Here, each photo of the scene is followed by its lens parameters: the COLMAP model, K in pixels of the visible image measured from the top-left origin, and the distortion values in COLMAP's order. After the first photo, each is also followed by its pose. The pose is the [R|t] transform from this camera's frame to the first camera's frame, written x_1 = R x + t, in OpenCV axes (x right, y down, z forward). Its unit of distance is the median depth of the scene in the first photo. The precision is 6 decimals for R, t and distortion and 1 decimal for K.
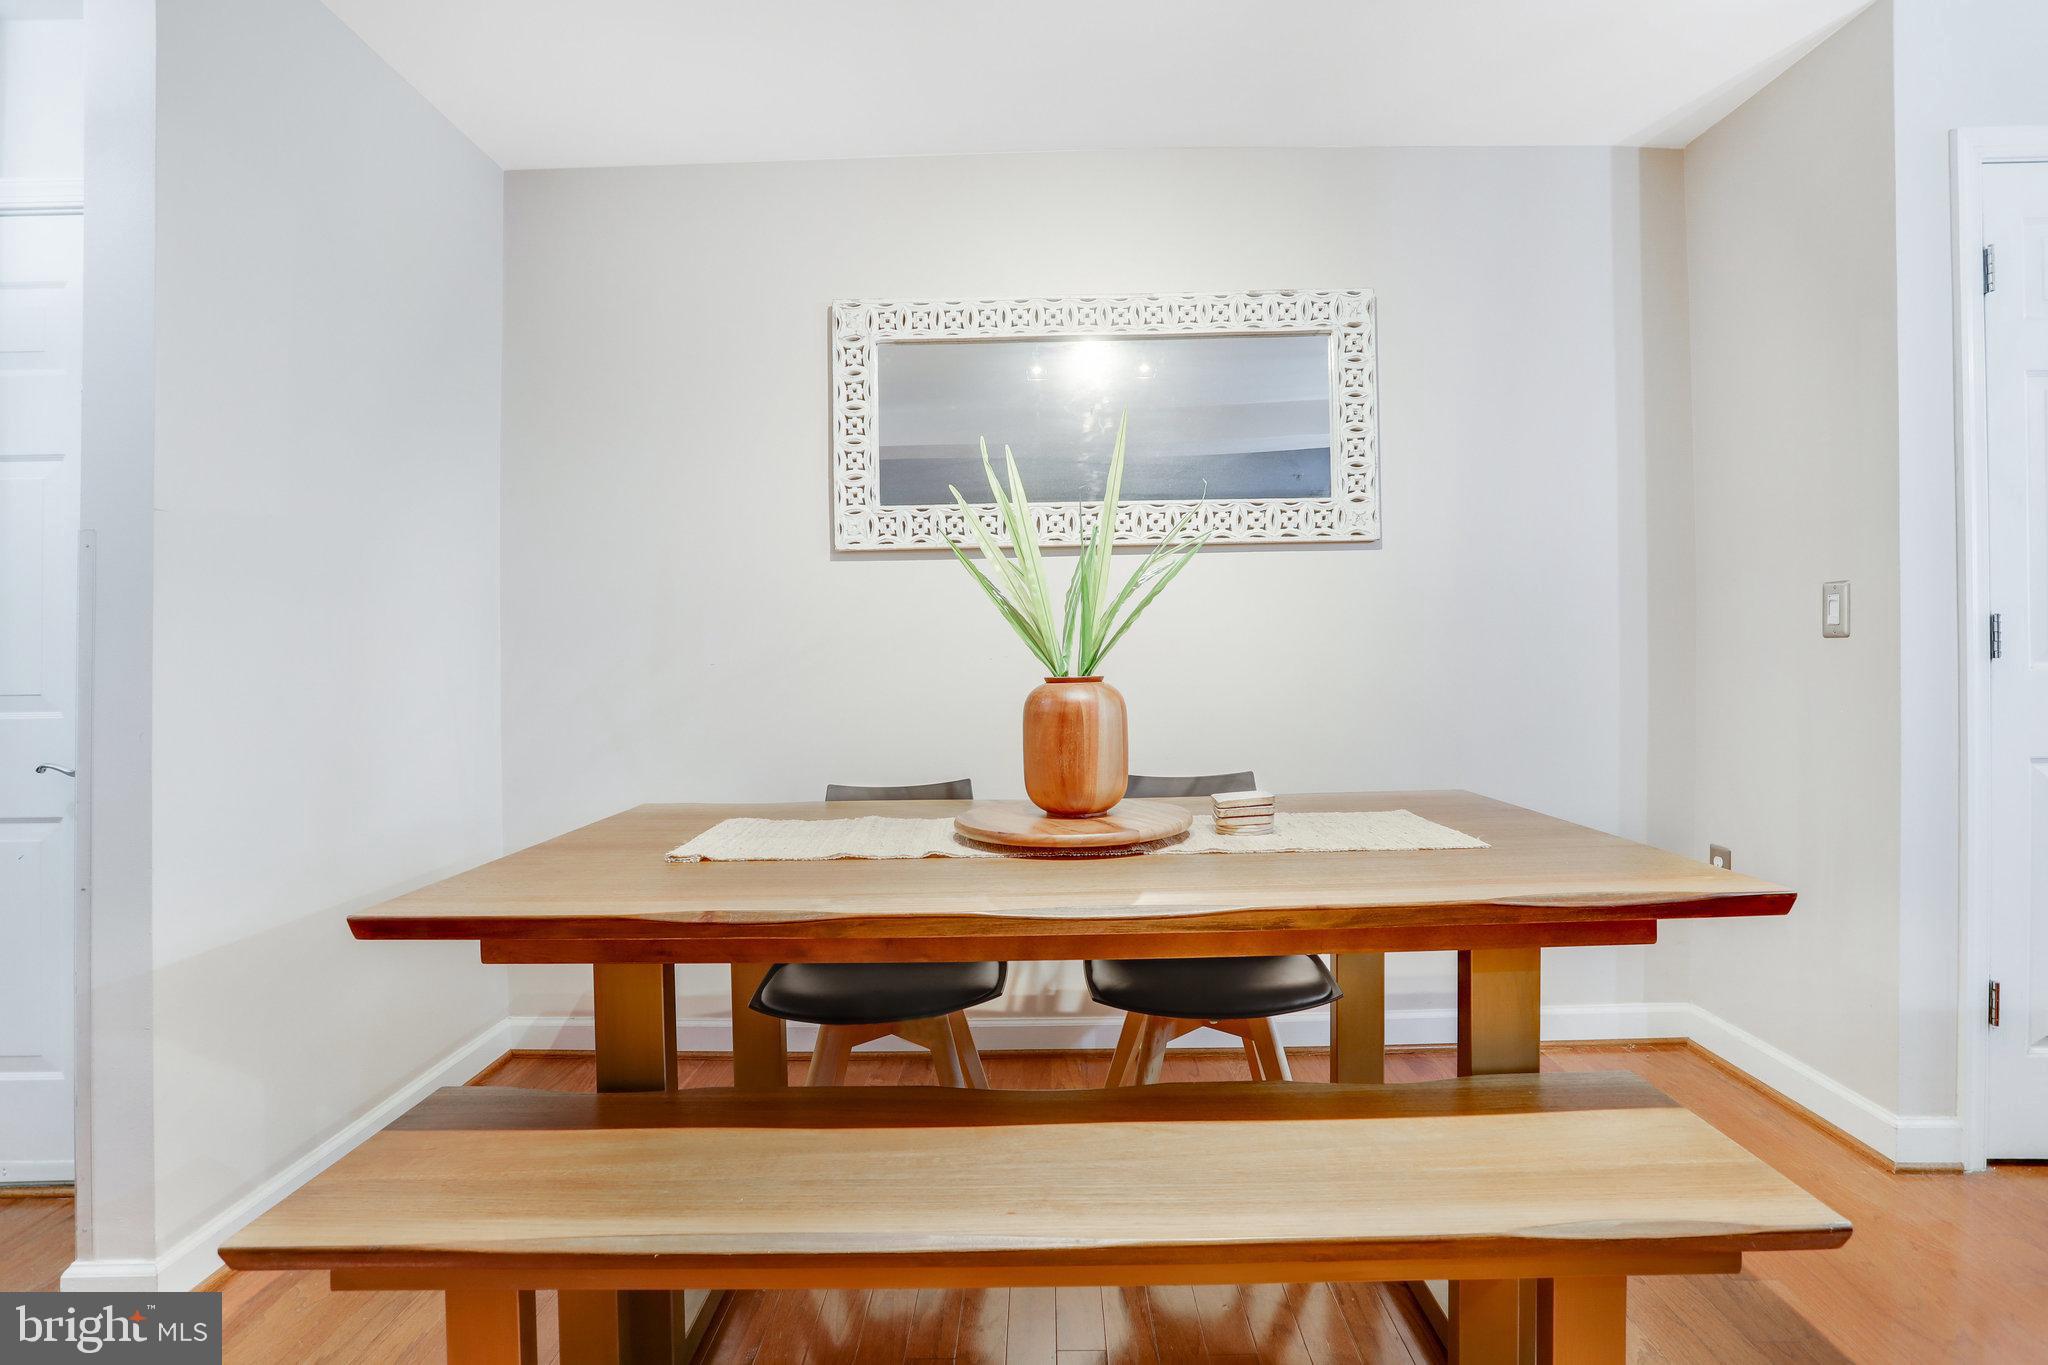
lens RADIAL K [[913.1, 0, 1024.0], [0, 913.1, 682.5], [0, 0, 1]] dist [-0.051062, 0.017843]
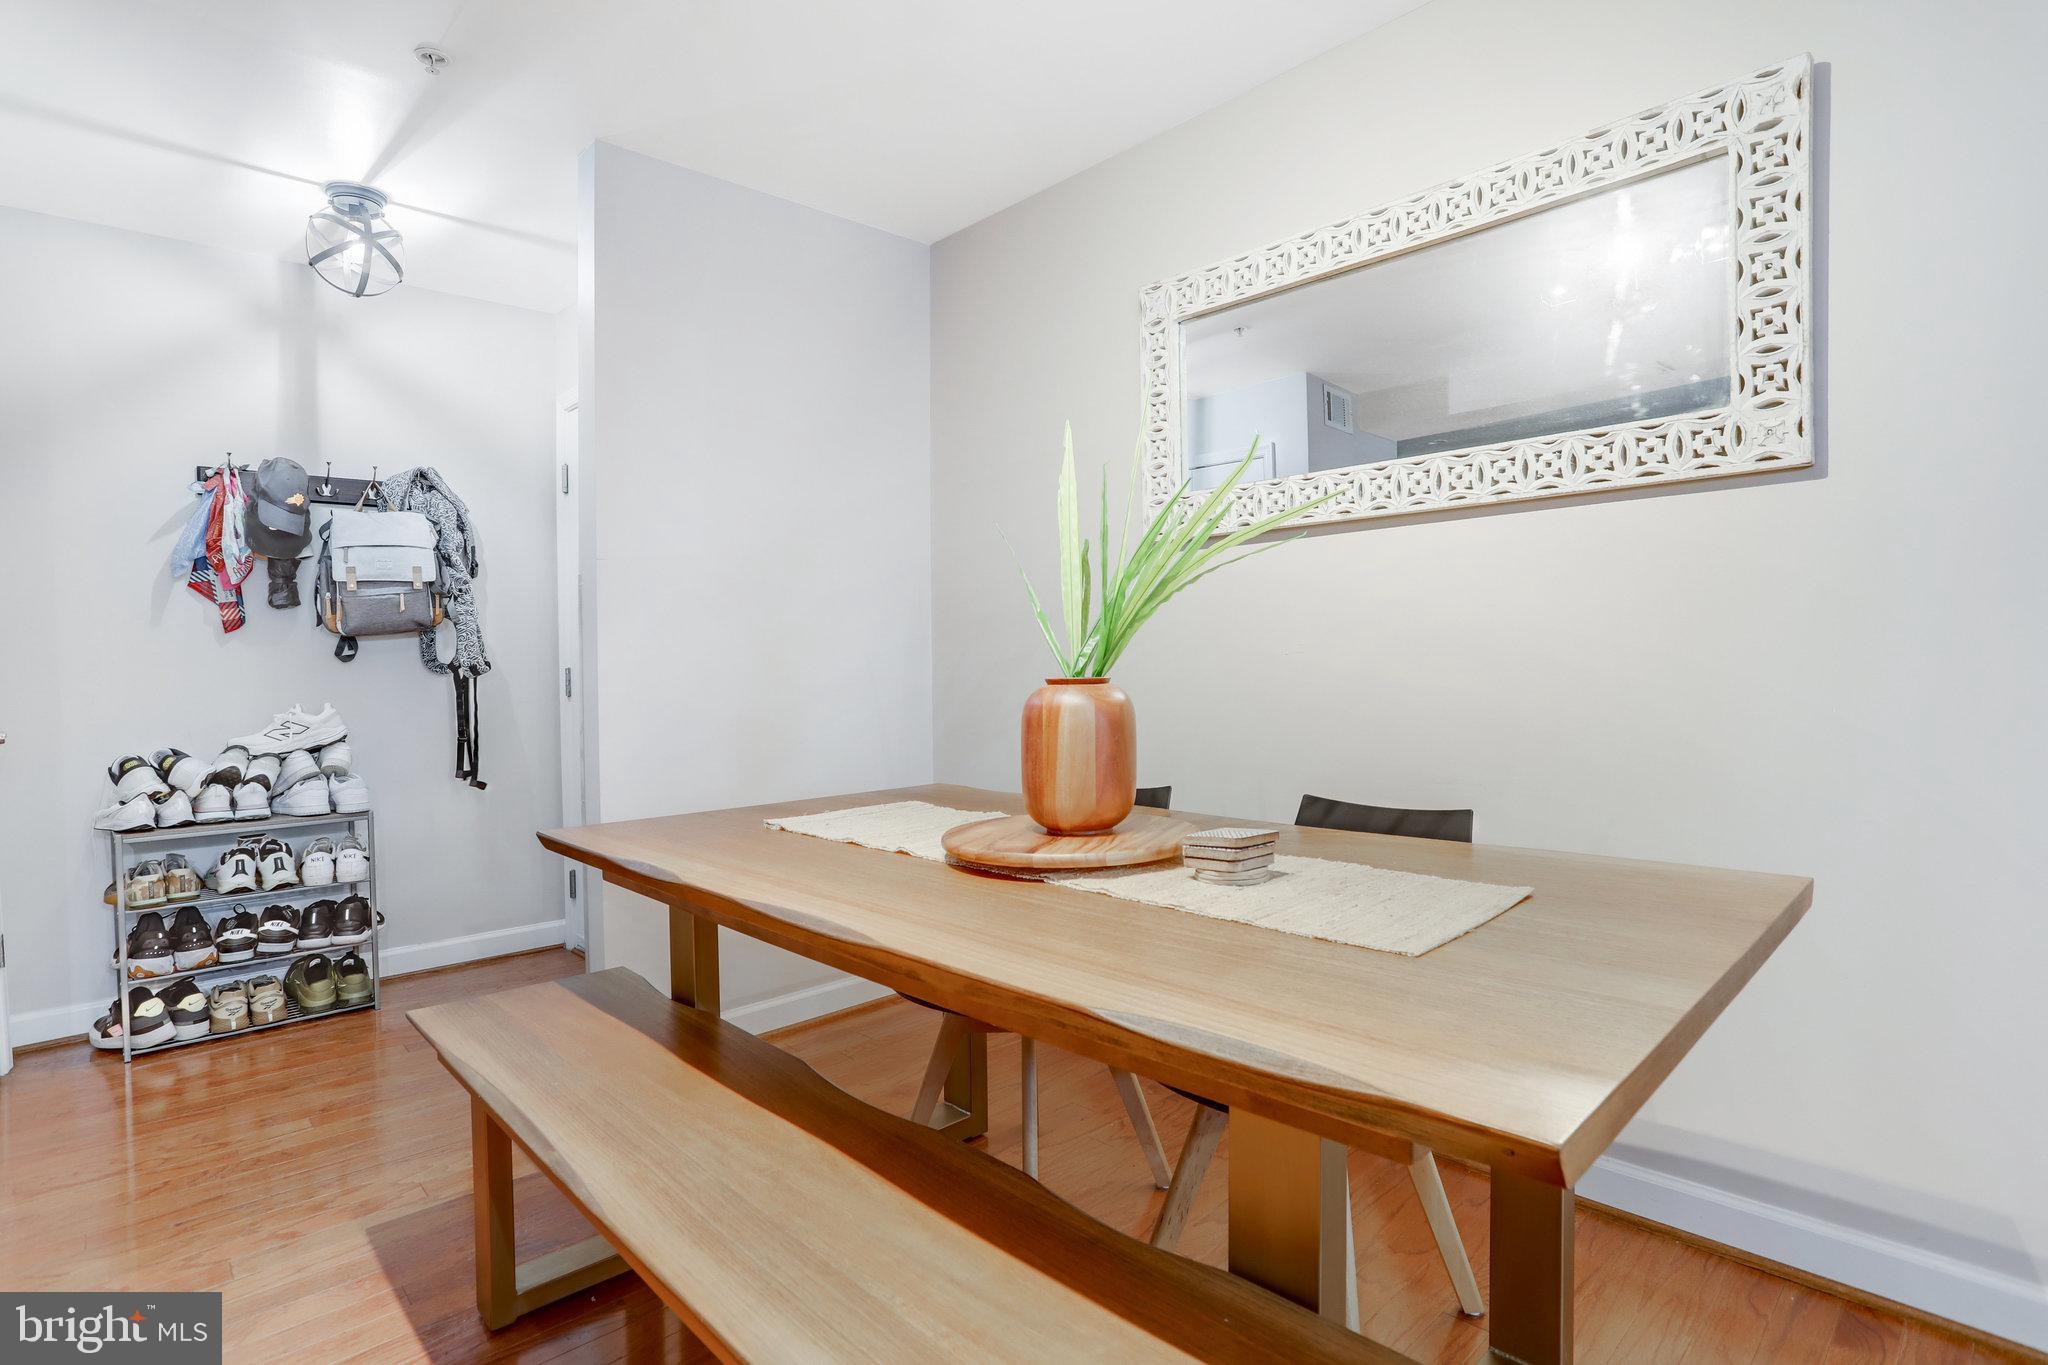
lens RADIAL K [[1030.8, 0, 1042.5], [0, 1030.8, 693.7], [0, 0, 1]] dist [-0.061838, 0.028614]
pose [[0.707026, 0.025257, -0.706736, 0.510324], [0.007542, 0.999036, 0.043249, -0.032997], [0.707147, -0.035908, 0.706154, 0.132546]]
